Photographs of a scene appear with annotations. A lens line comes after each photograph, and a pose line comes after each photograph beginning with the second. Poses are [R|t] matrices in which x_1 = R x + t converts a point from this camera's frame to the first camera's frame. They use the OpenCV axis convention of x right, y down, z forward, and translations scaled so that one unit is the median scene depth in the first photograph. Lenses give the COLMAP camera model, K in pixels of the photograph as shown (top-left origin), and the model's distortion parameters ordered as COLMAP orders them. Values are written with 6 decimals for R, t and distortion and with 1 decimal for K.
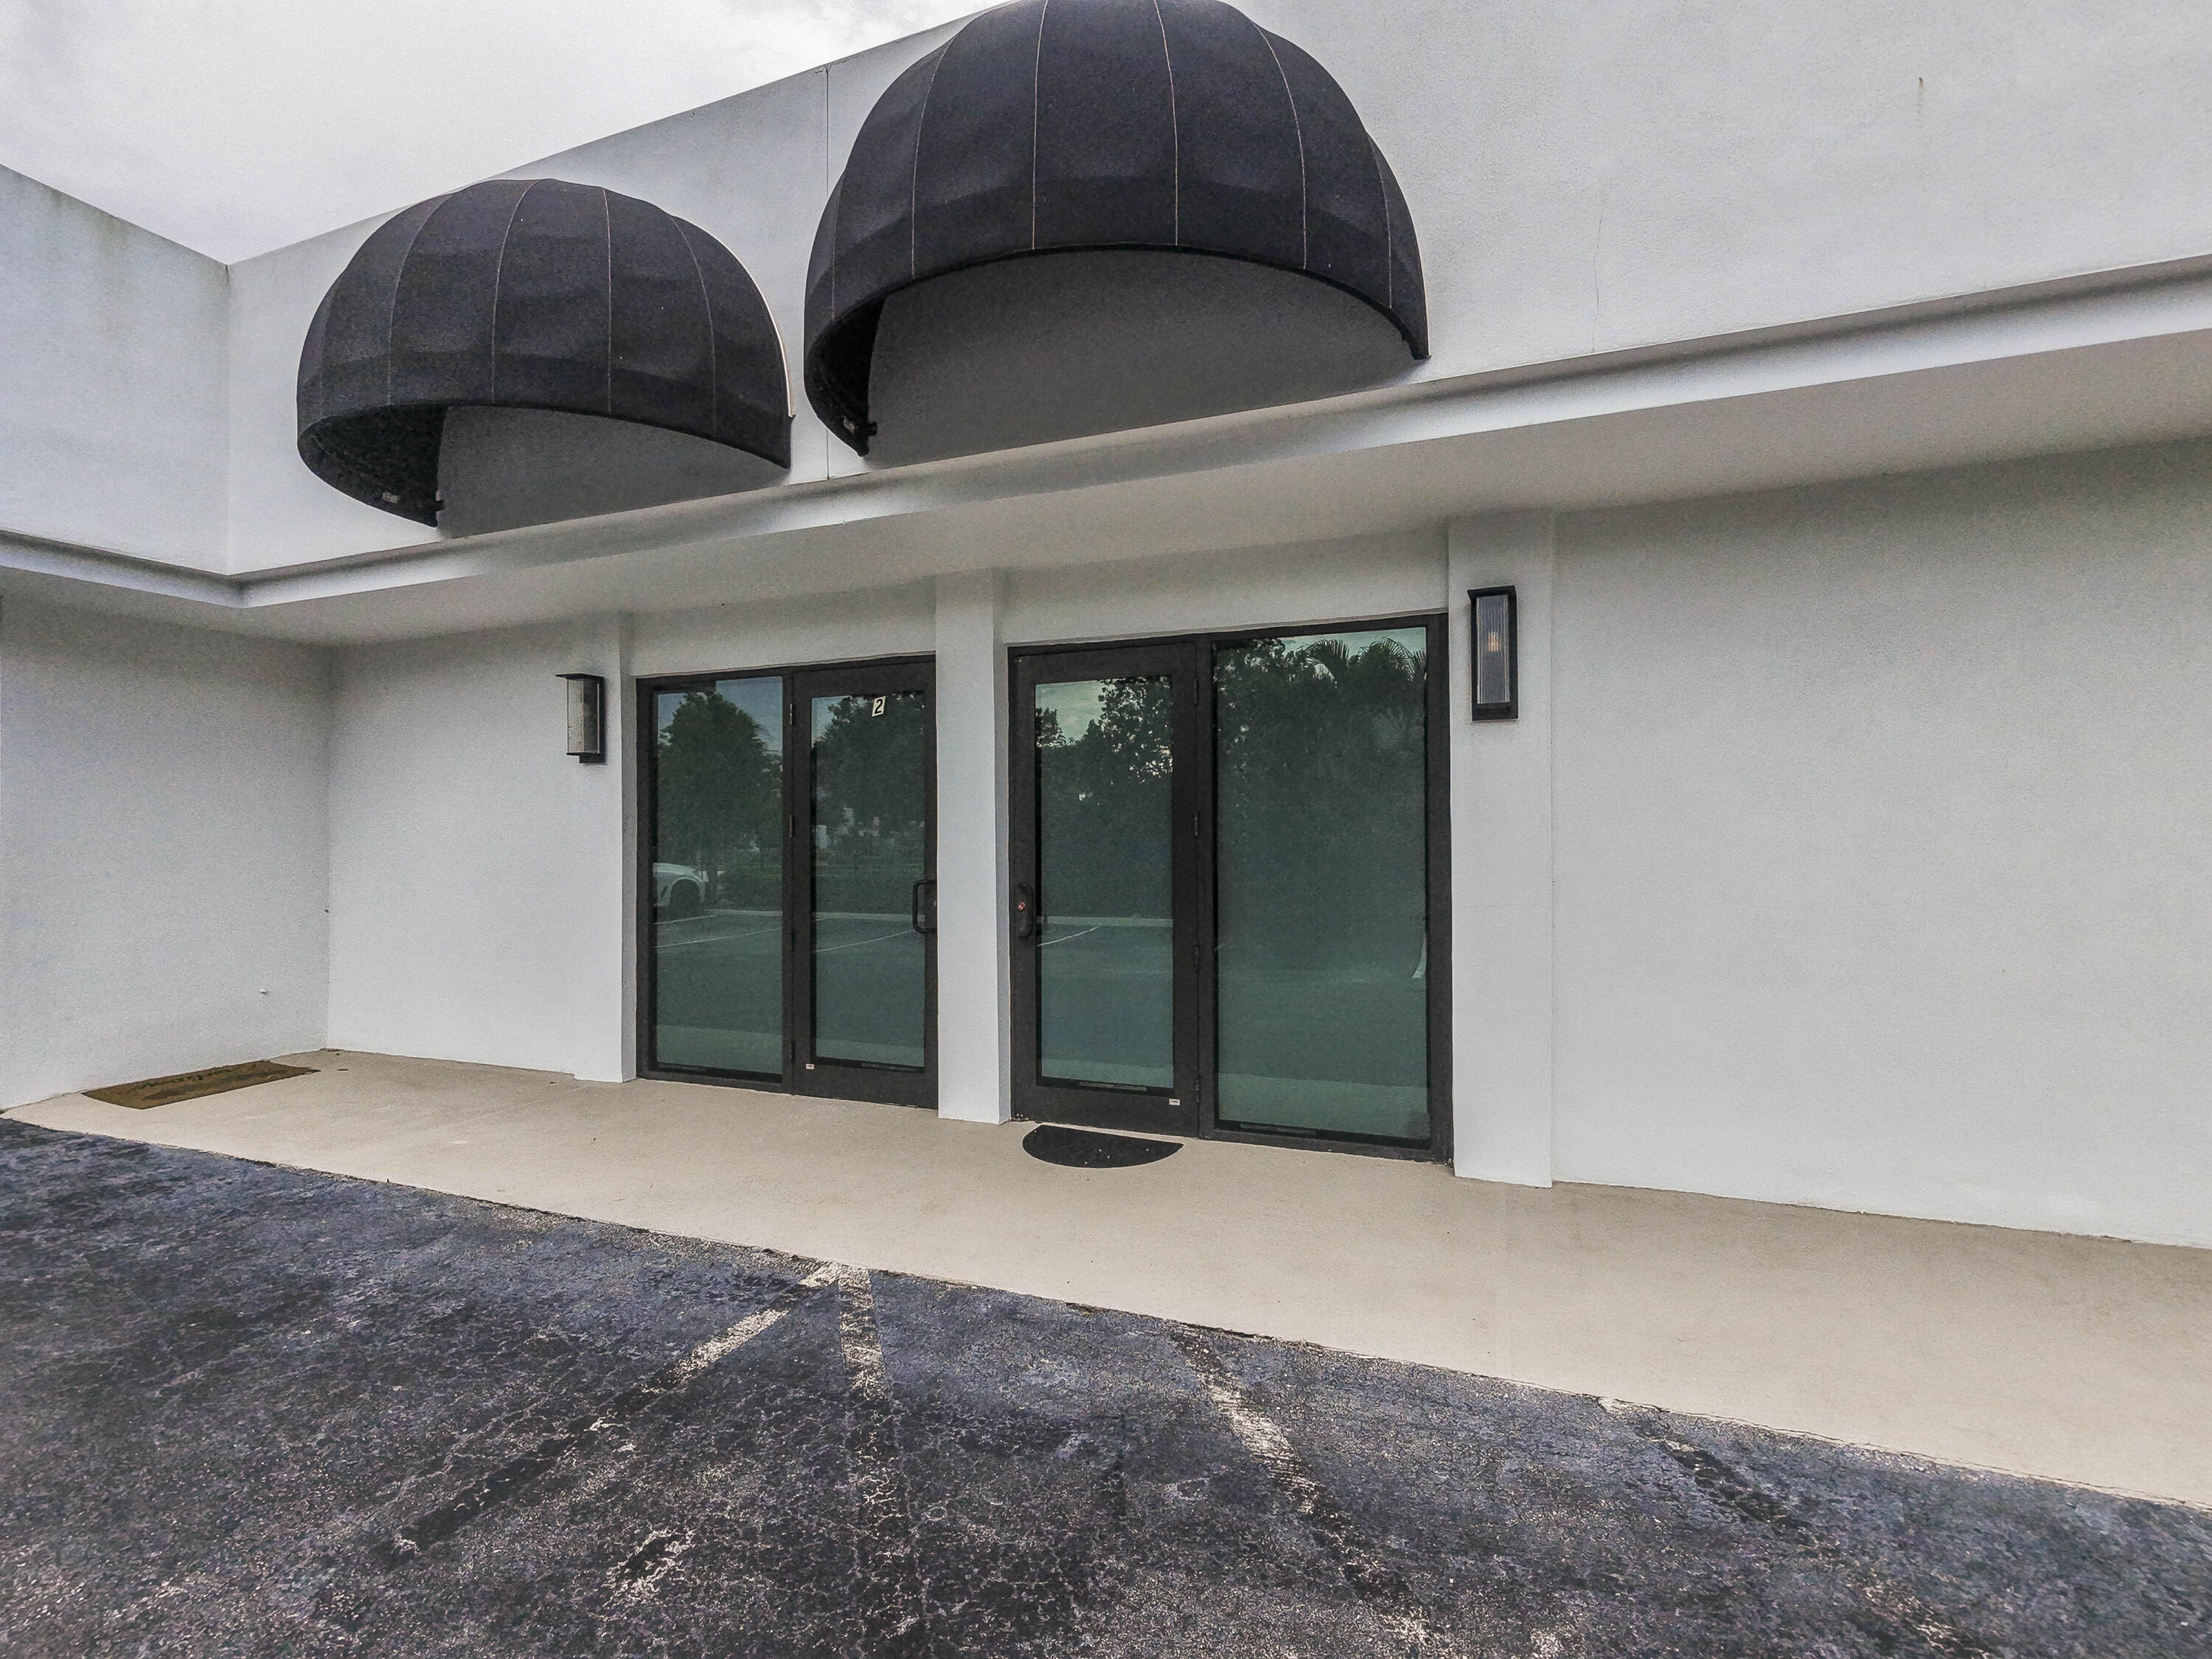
lens RADIAL K [[1057.0, 0, 1107.1], [0, 1057.0, 826.5], [0, 0, 1]] dist [0.000345, 0.002003]
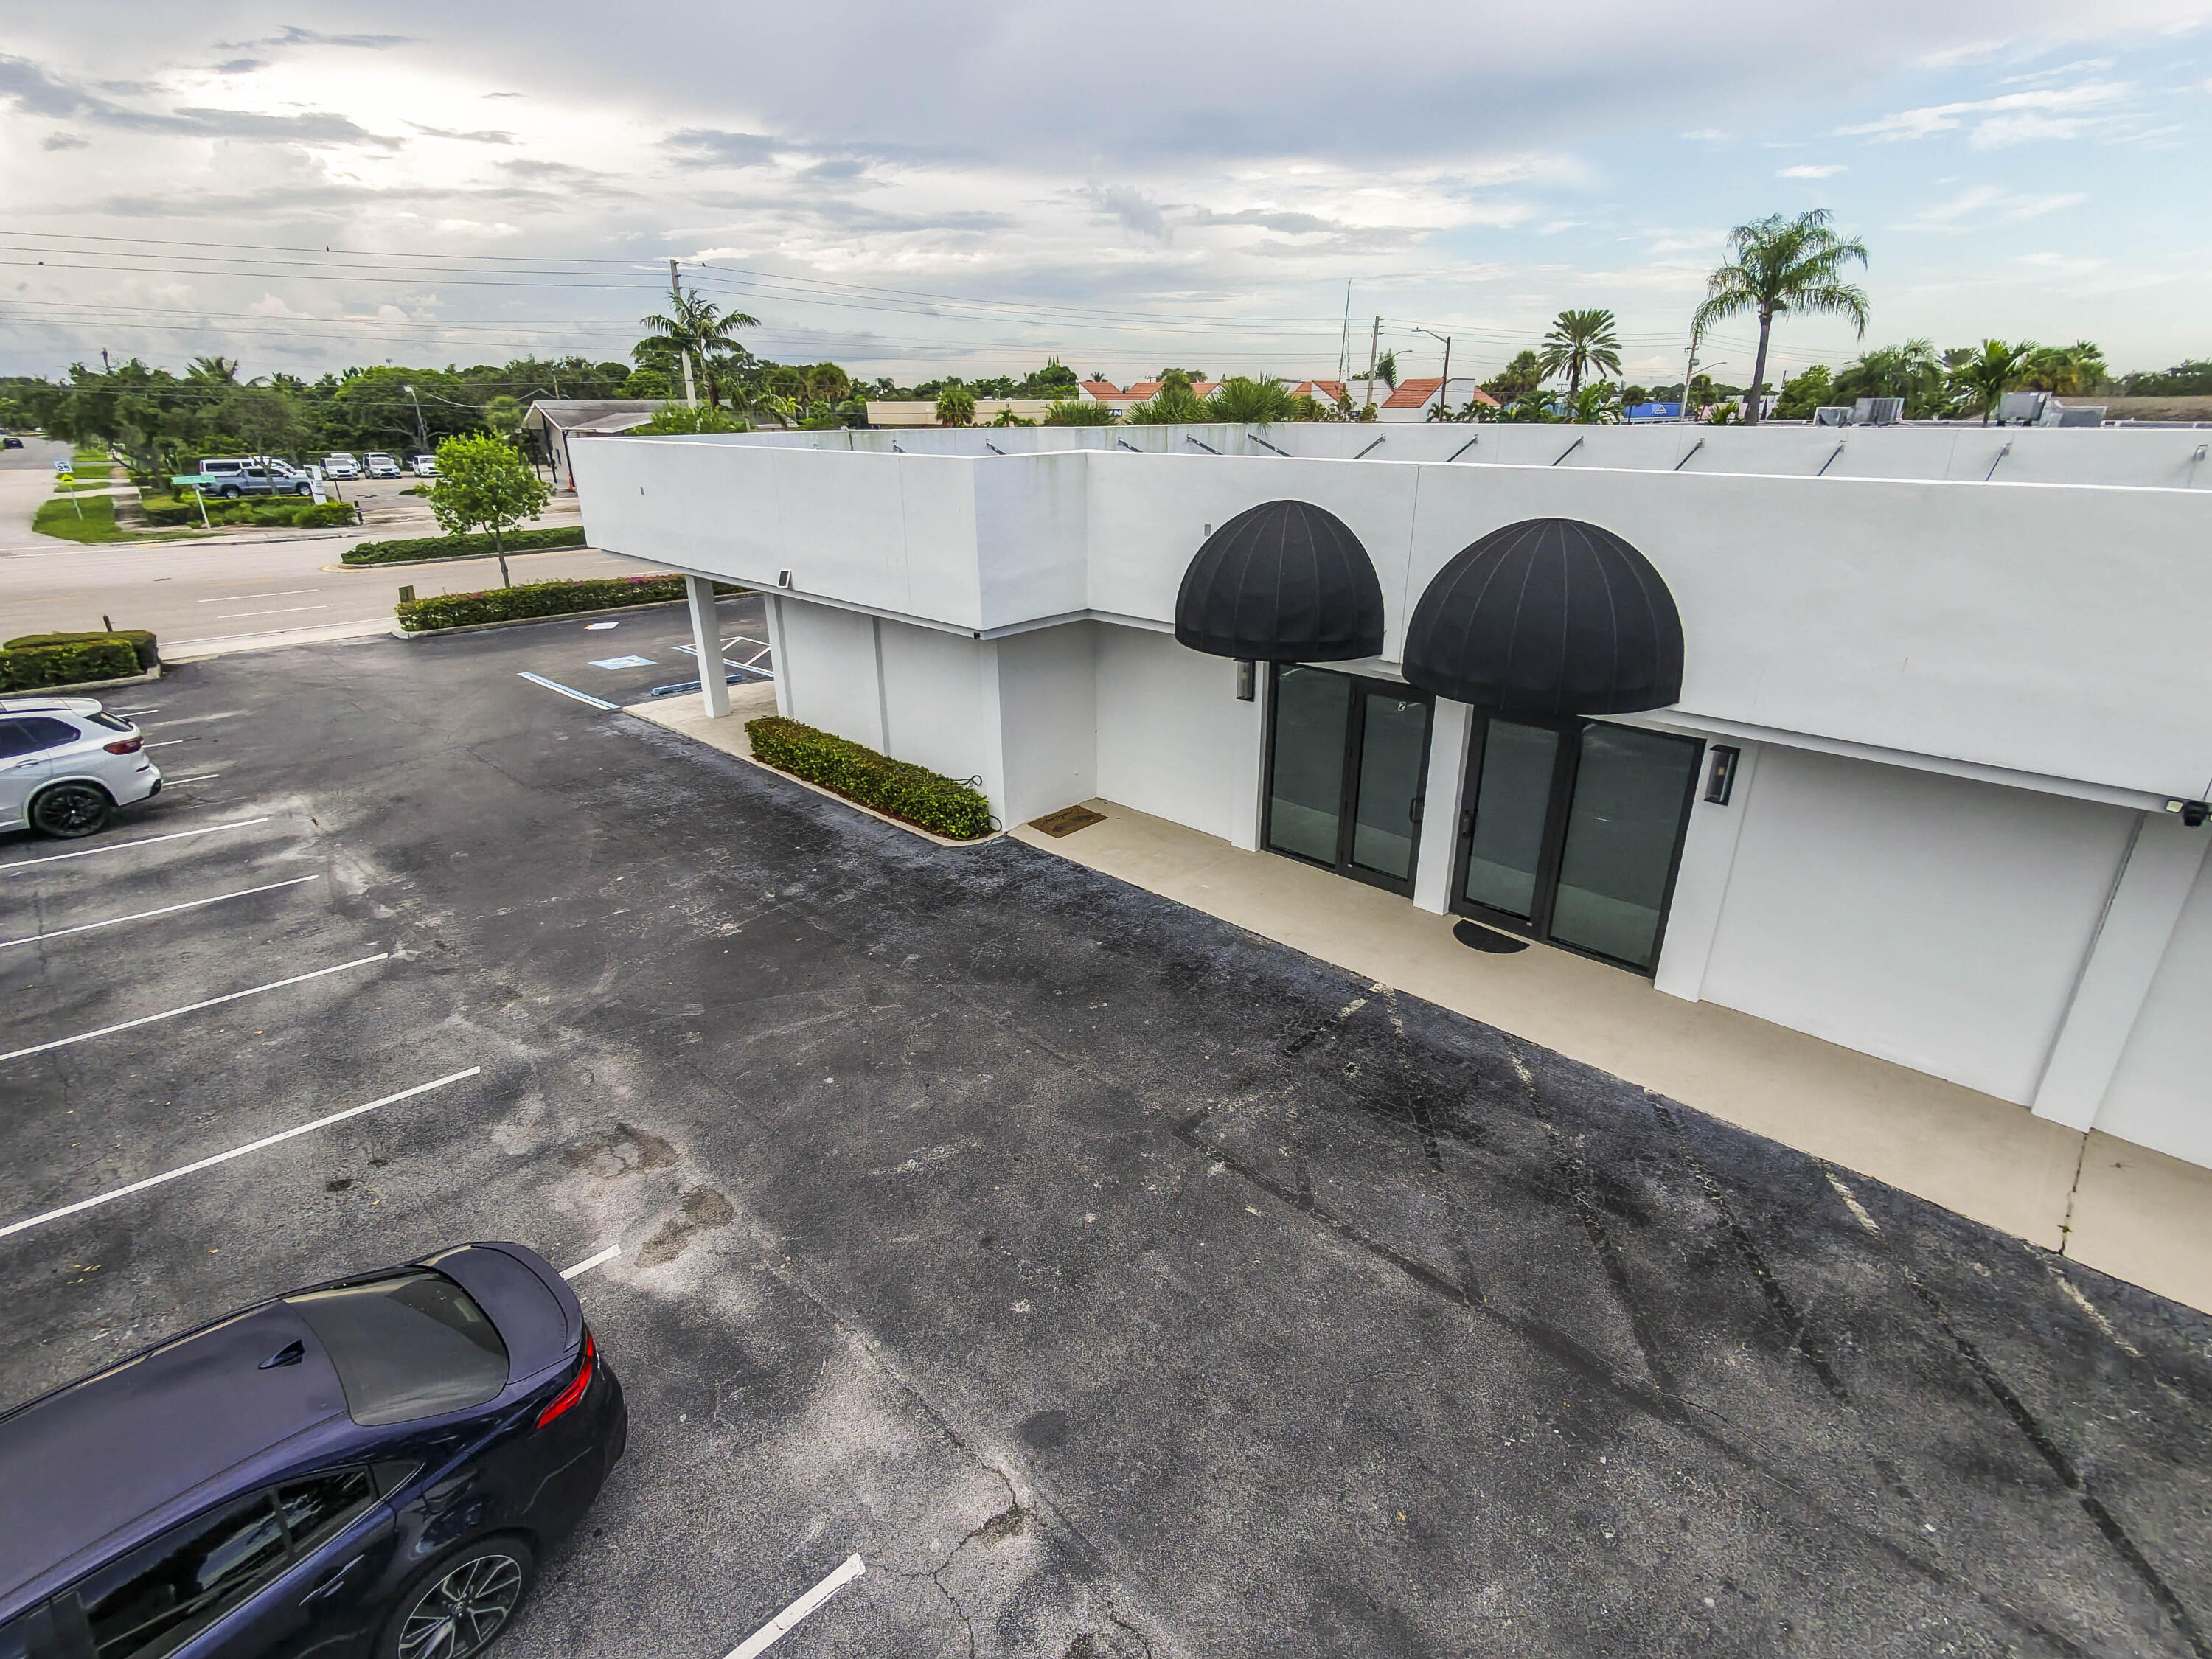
lens RADIAL K [[1057.0, 0, 1109.2], [0, 1057.0, 828.2], [0, 0, 1]] dist [0.000345, 0.002003]
pose [[0.926750, 0.138143, -0.349359, -0.005778], [0.008838, 0.921664, 0.387888, -1.010155], [0.375575, -0.362563, 0.852931, -1.436759]]
